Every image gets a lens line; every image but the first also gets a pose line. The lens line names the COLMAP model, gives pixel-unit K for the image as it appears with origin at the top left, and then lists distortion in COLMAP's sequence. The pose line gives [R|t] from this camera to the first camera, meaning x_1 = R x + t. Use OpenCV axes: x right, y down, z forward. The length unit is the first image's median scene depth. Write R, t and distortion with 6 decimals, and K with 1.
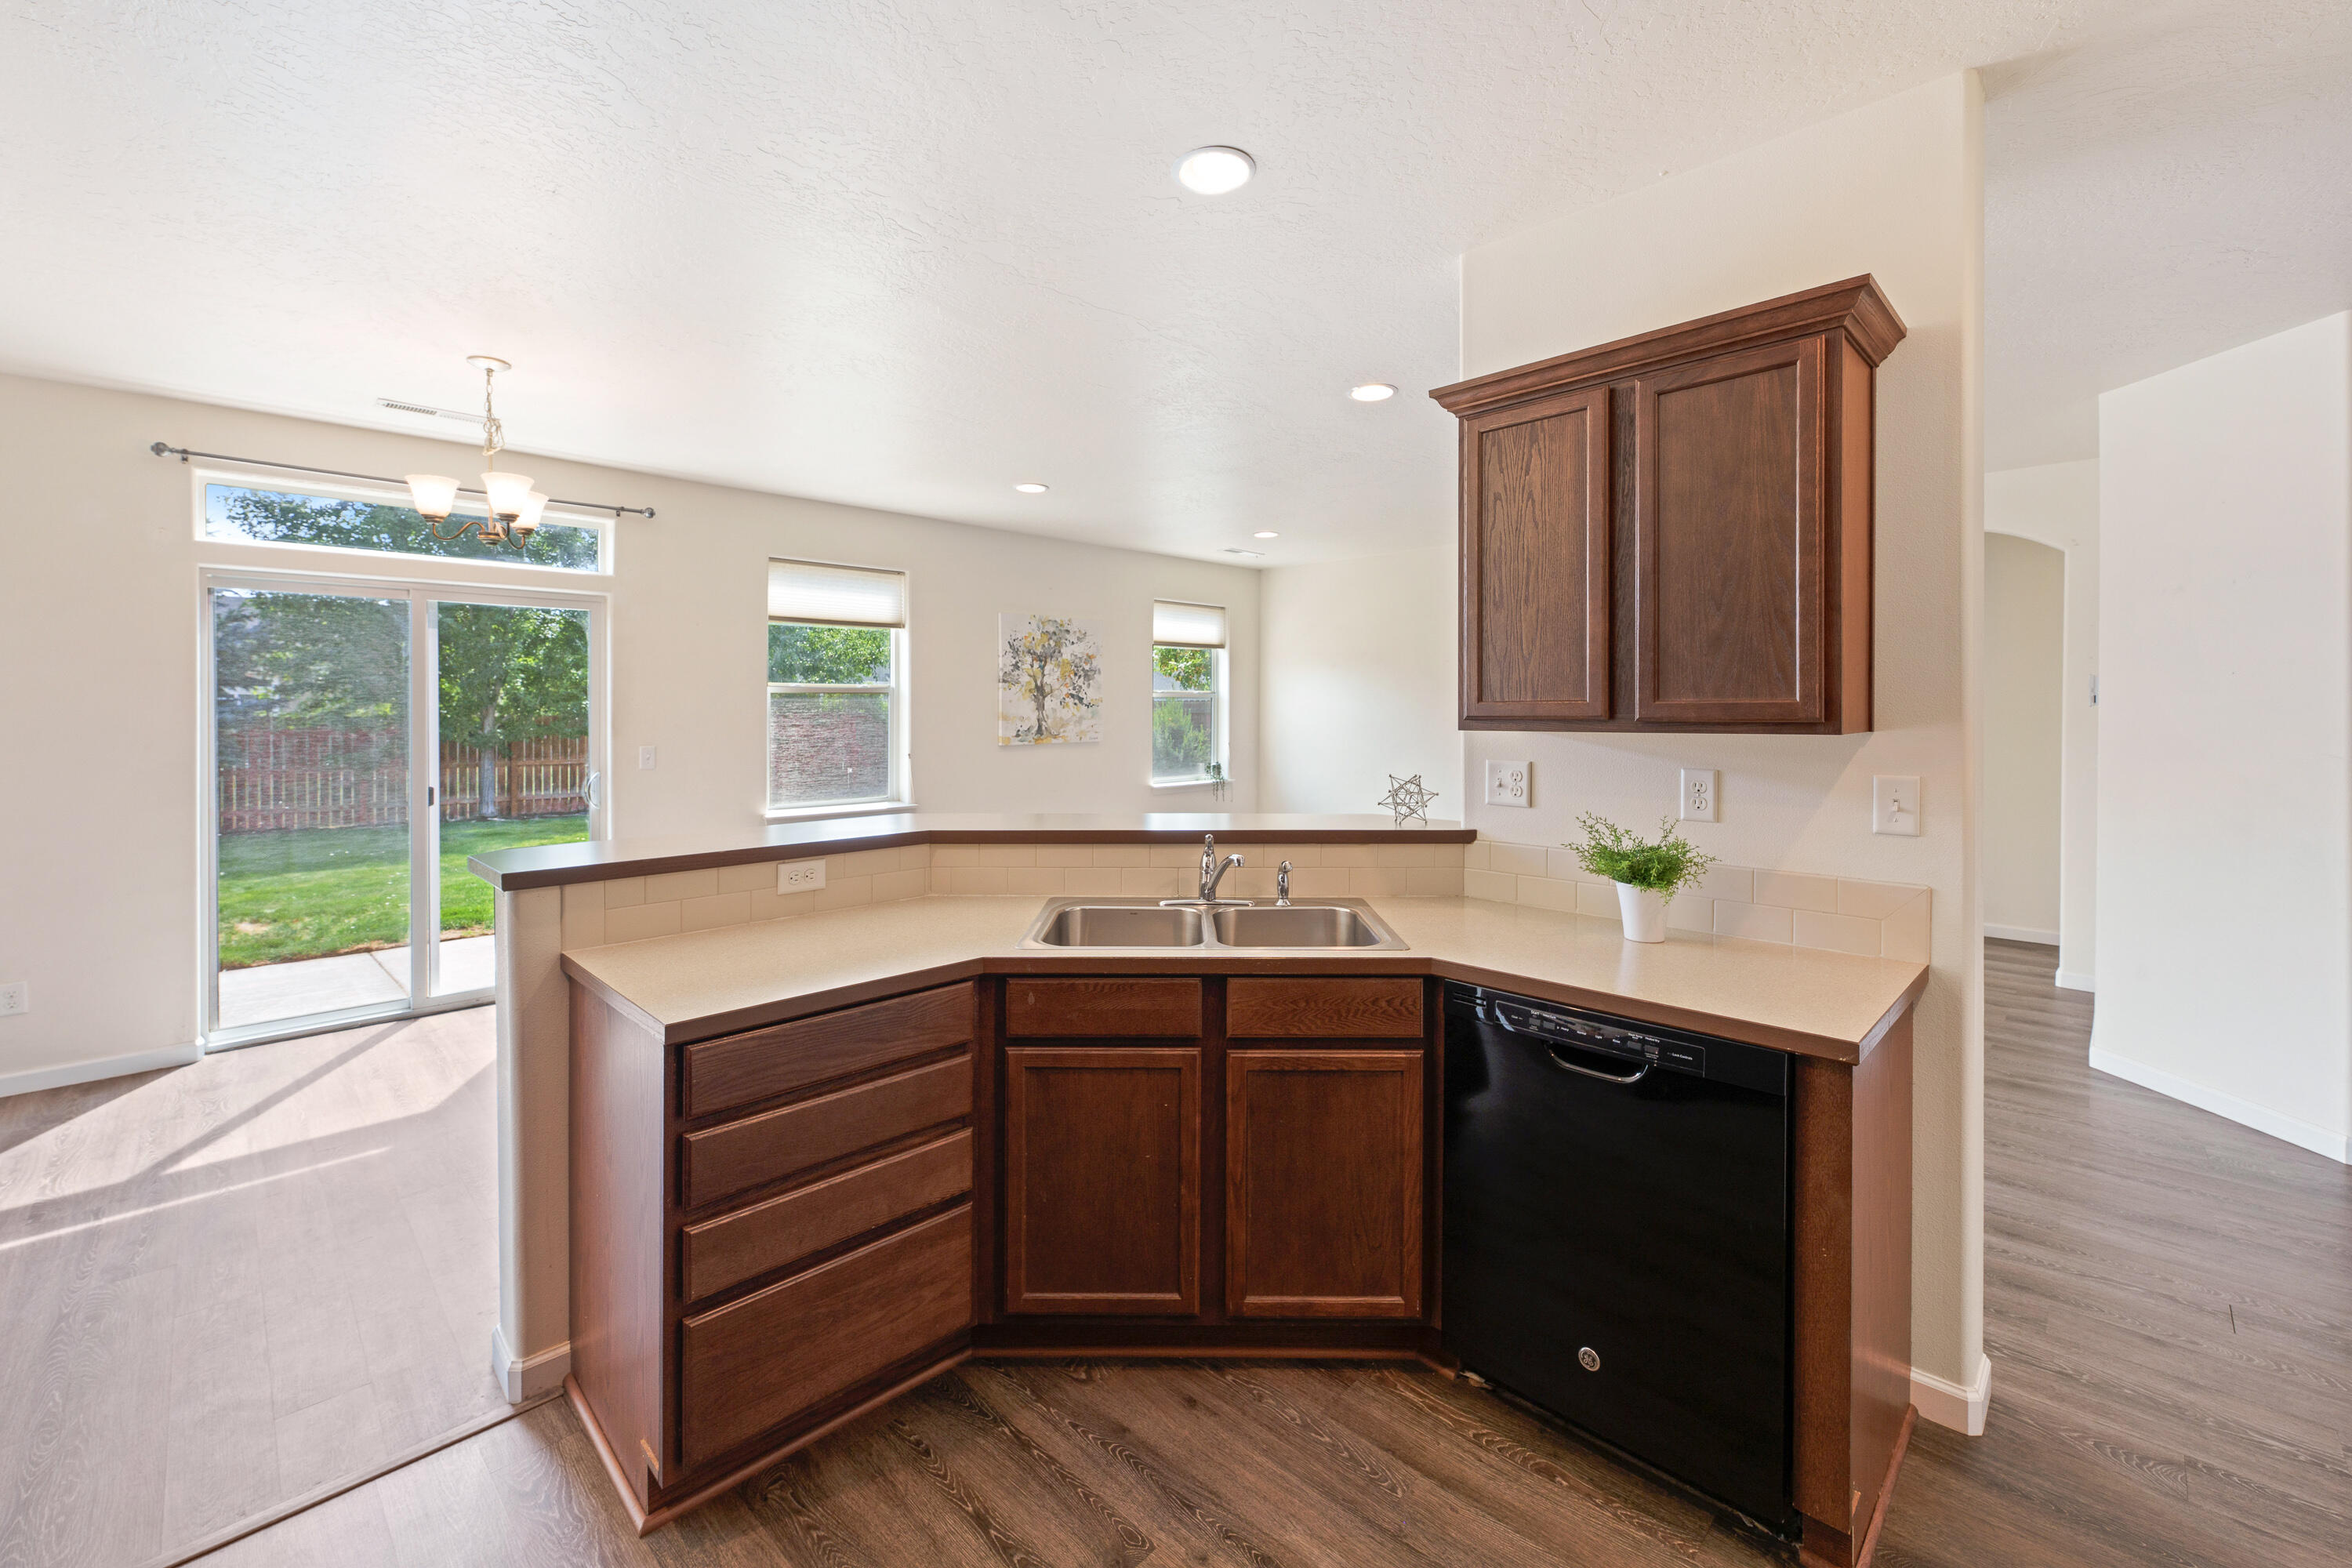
lens RADIAL K [[944.2, 0, 1196.3], [0, 944.2, 718.6], [0, 0, 1]] dist [-0.003288, 0.001173]
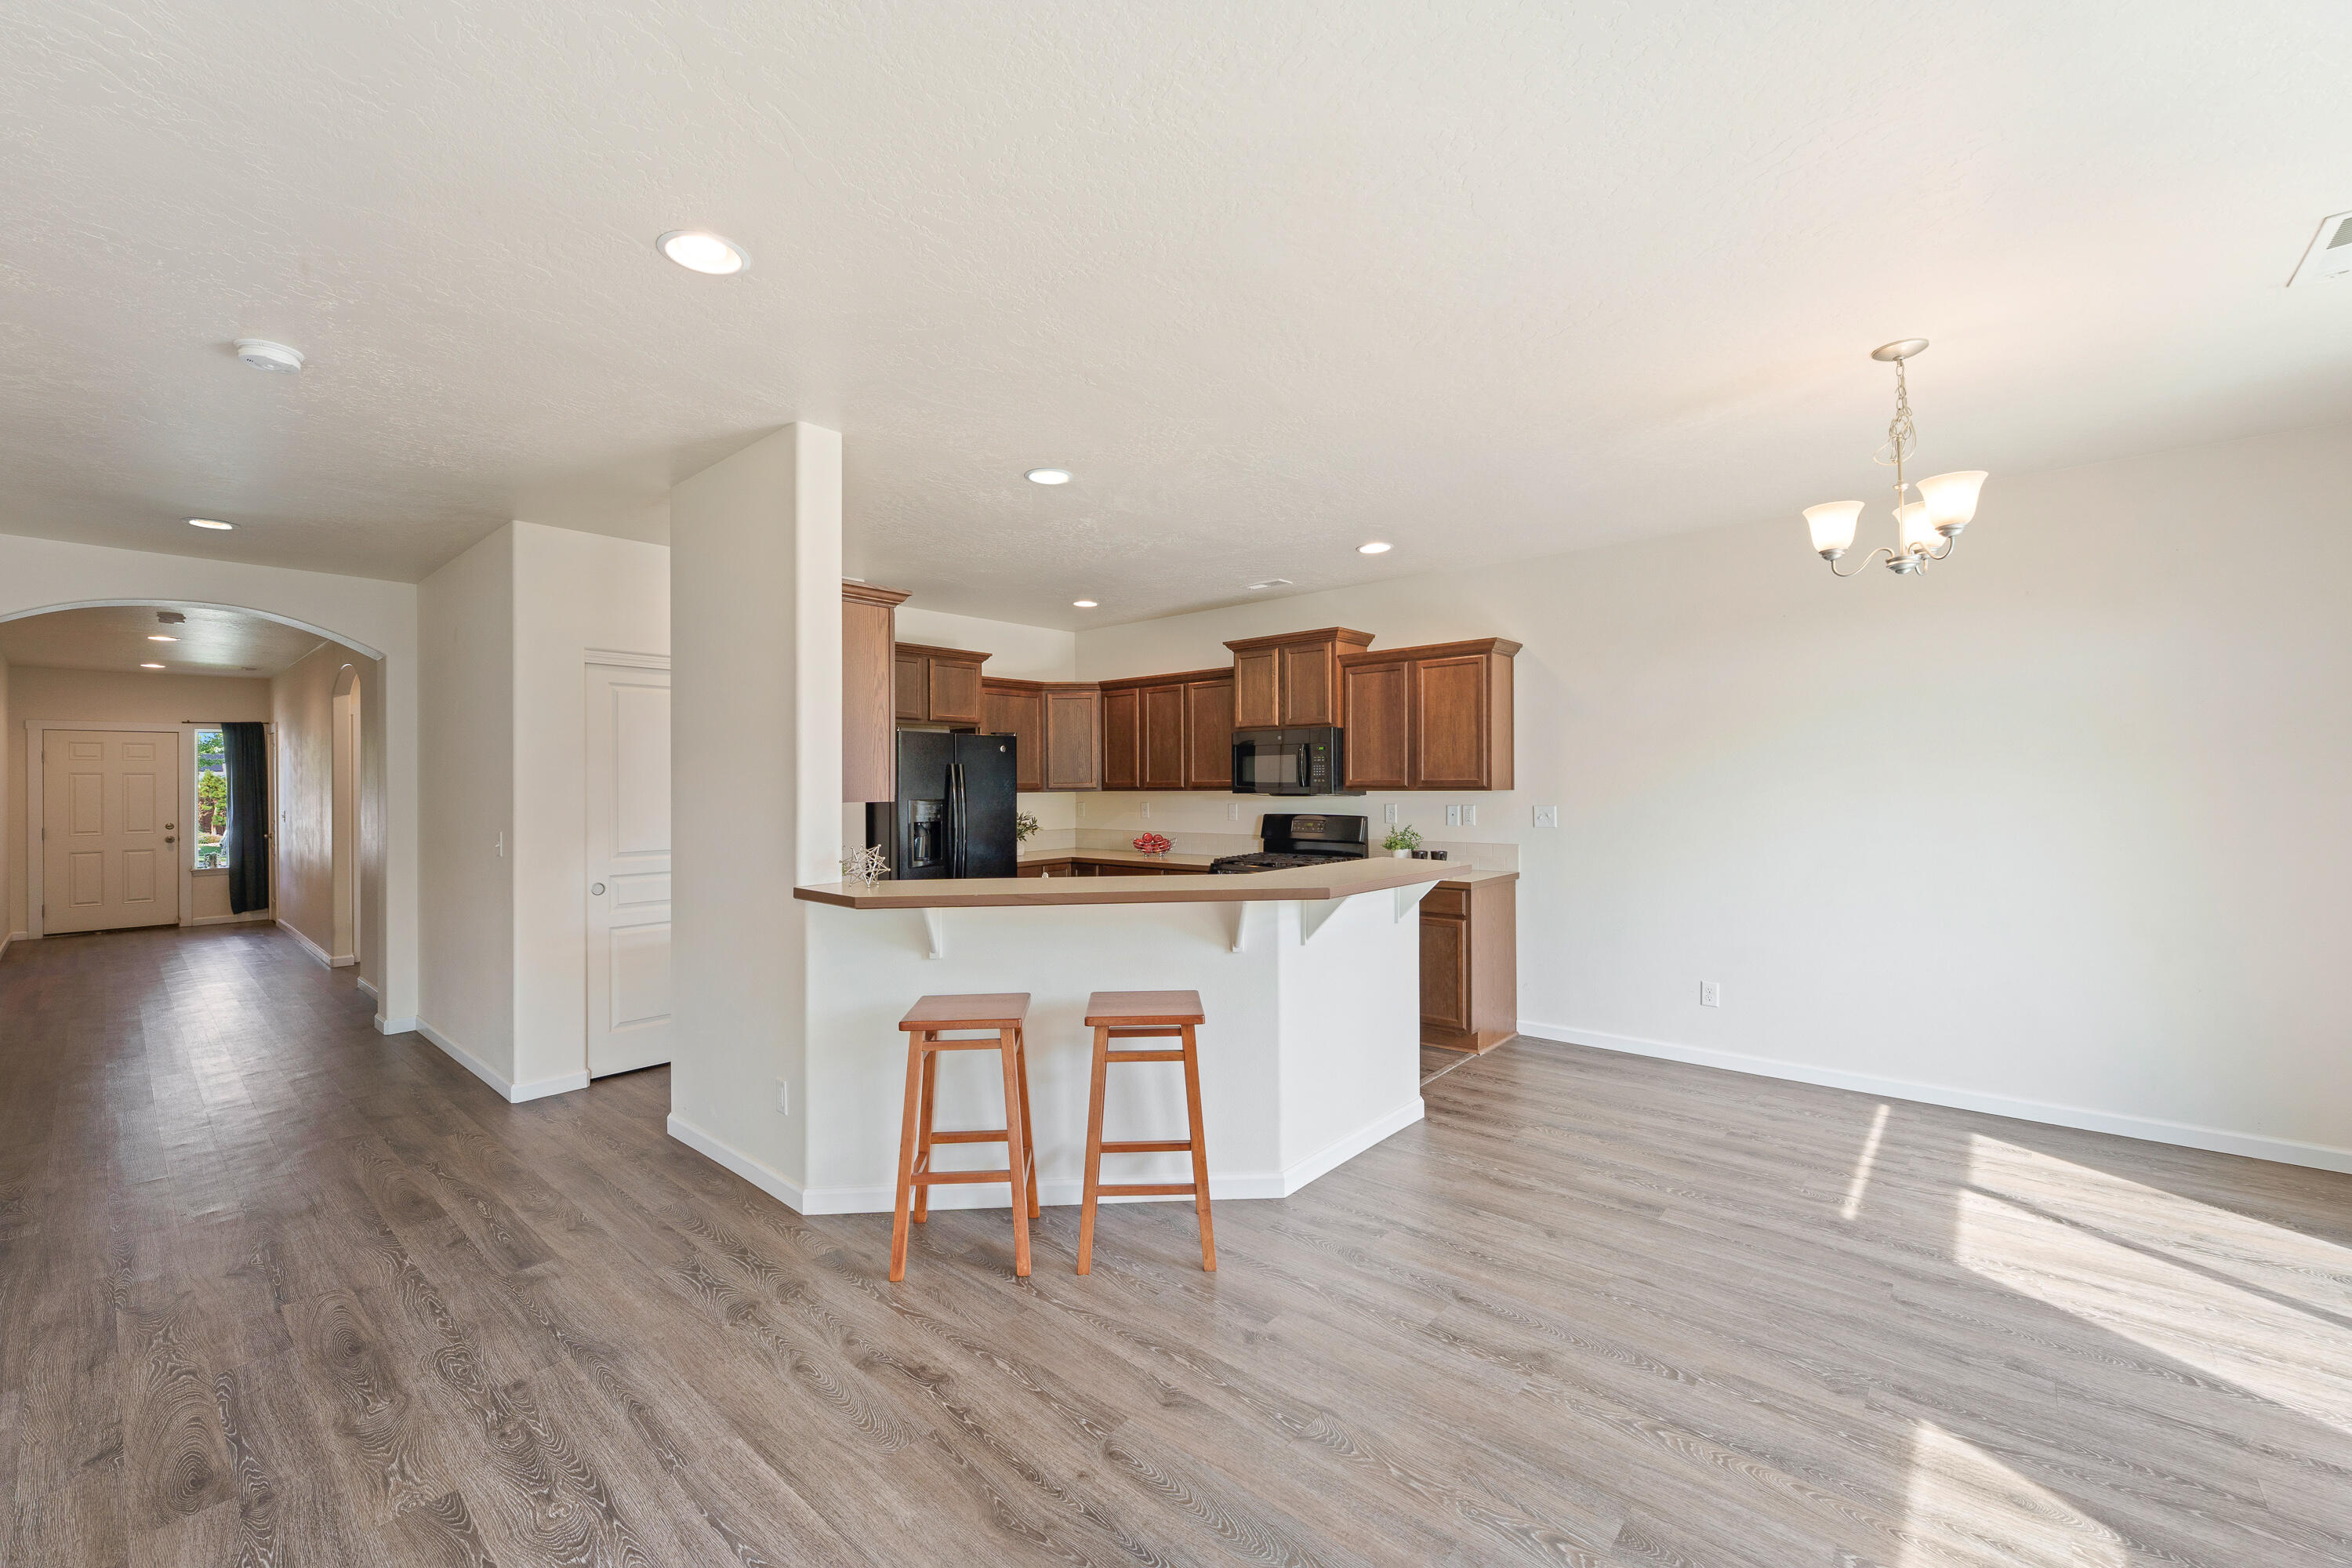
lens RADIAL K [[944.2, 0, 1185.4], [0, 944.2, 773.5], [0, 0, 1]] dist [-0.003288, 0.001173]
pose [[-0.997746, 0.011836, -0.066050, -0.041101], [0.011790, 0.999930, 0.001076, -0.010203], [0.066058, 0.000295, -0.997816, 0.877695]]
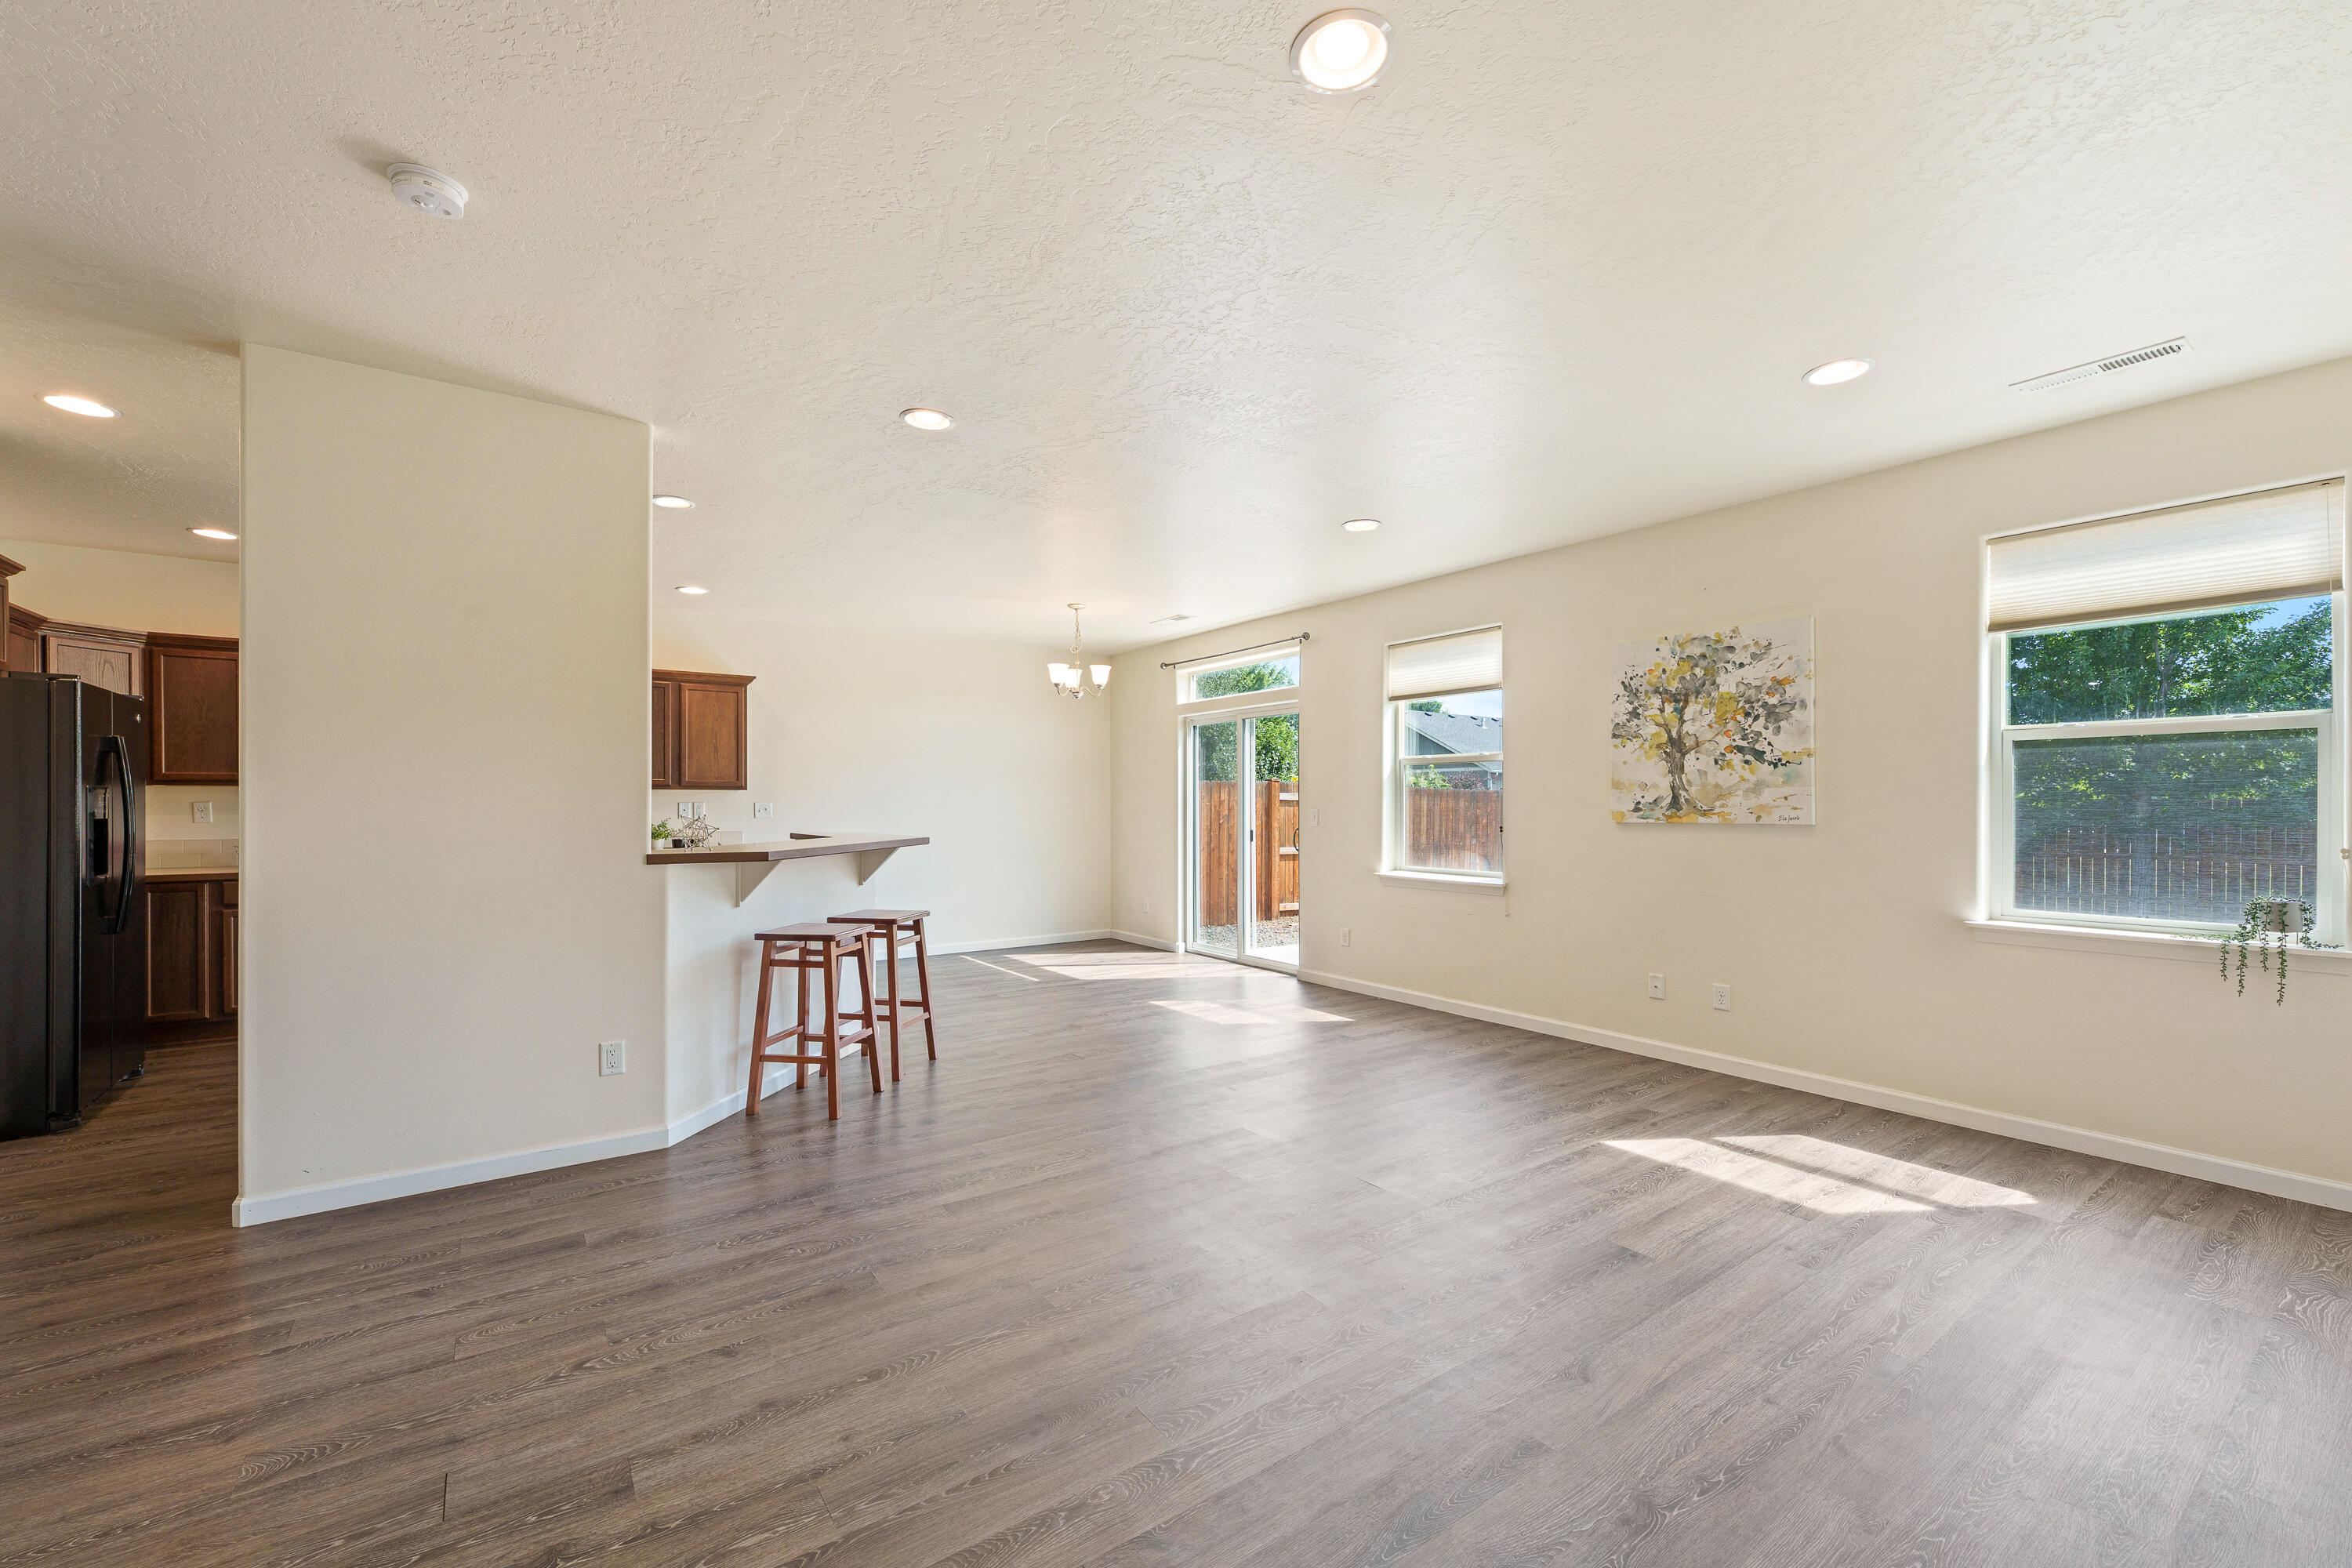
lens RADIAL K [[944.2, 0, 1161.0], [0, 944.2, 807.3], [0, 0, 1]] dist [-0.003288, 0.001173]
pose [[-0.176474, 0.005902, -0.984288, 0.573726], [-0.008955, 0.999931, 0.007601, 0.013550], [0.984264, 0.010156, -0.176409, 0.756372]]
